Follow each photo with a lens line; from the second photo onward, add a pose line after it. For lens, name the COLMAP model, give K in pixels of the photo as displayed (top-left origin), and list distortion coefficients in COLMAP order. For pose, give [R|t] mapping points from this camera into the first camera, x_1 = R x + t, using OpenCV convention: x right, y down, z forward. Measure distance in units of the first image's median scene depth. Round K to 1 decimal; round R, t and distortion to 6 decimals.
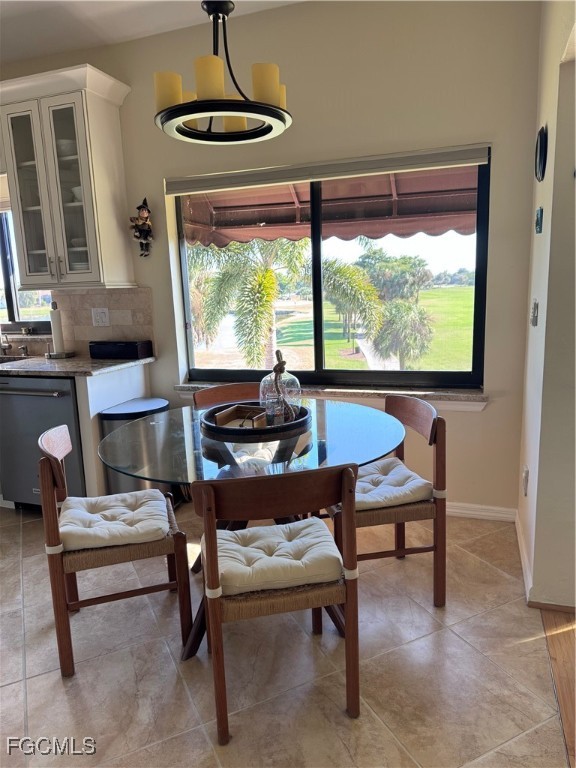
lens RADIAL K [[536.5, 0, 288.0], [0, 536.5, 384.0], [0, 0, 1]] dist [0.101735, -0.139225]
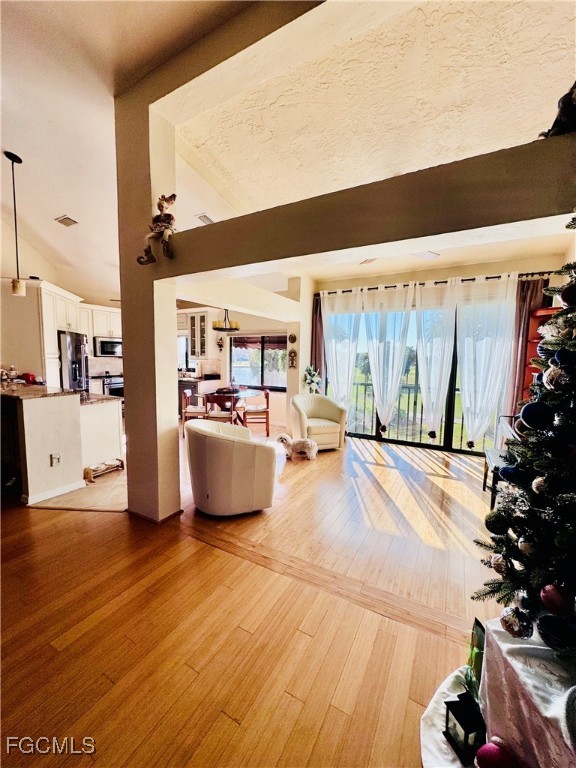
lens RADIAL K [[305.2, 0, 288.0], [0, 305.2, 384.0], [0, 0, 1]] dist [-0.002005, -0.000079]
pose [[0.982758, 0.064318, -0.173349, 0.603162], [-0.079908, 0.993214, -0.084505, 0.127436], [0.166737, 0.096900, 0.981228, -1.006877]]
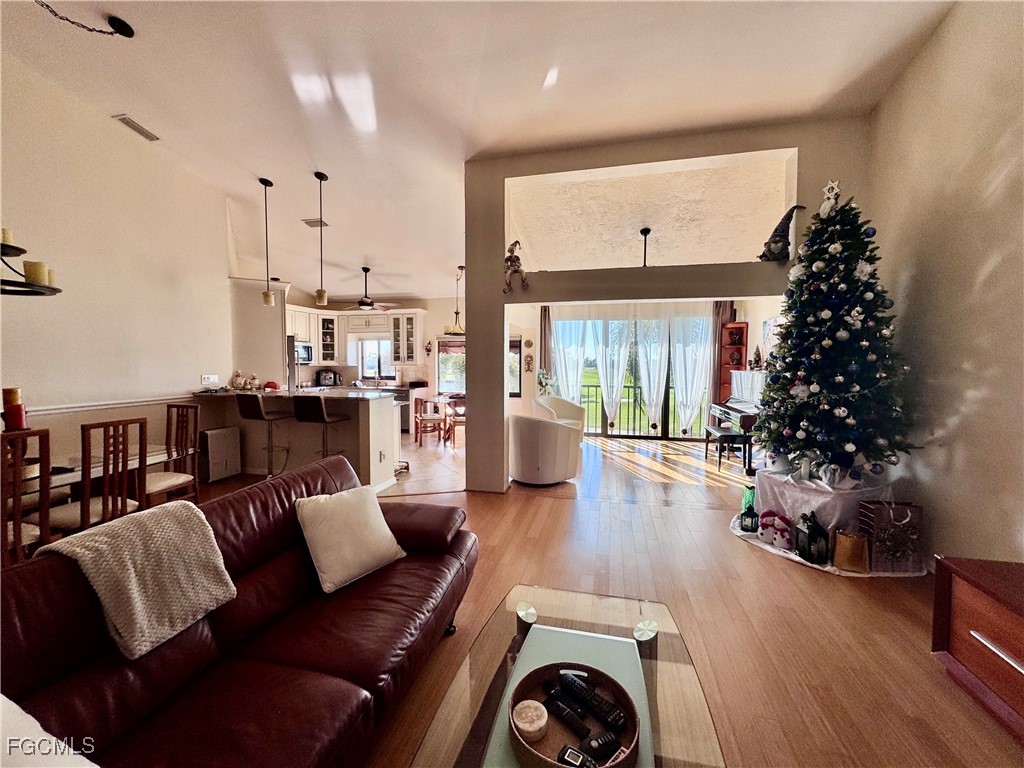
lens RADIAL K [[406.9, 0, 512.0], [0, 406.9, 384.0], [0, 0, 1]] dist [-0.002005, -0.000079]
pose [[0.994971, 0.032560, 0.094724, 0.024476], [-0.019820, 0.990991, -0.132454, 0.274679], [-0.098183, 0.129911, 0.986653, -1.641203]]
